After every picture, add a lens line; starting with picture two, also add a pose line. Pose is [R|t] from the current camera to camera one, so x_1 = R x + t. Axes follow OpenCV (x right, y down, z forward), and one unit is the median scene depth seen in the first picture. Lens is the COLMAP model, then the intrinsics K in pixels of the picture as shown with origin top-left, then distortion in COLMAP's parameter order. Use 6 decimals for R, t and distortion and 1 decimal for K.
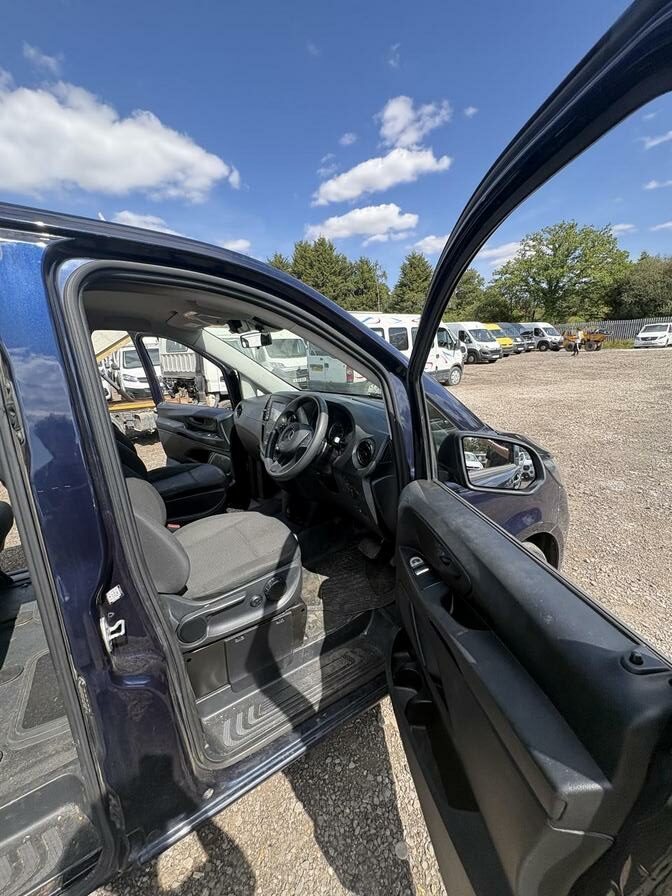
lens RADIAL K [[366.0, 0, 338.3], [0, 366.0, 452.0], [0, 0, 1]] dist [0.001123, 0.000107]
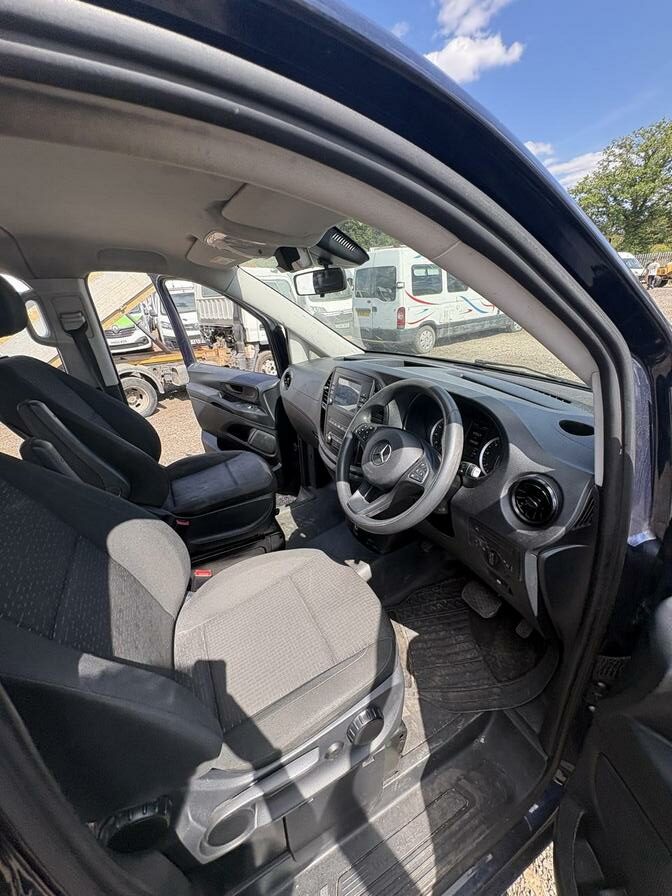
lens RADIAL K [[359.2, 0, 335.0], [0, 359.2, 448.1], [0, 0, 1]] dist [-0.000385, 0.000401]
pose [[0.994157, 0.027441, -0.104400, -0.073126], [-0.012330, 0.989686, 0.142719, -0.065934], [0.107240, -0.140598, 0.984242, 0.207731]]
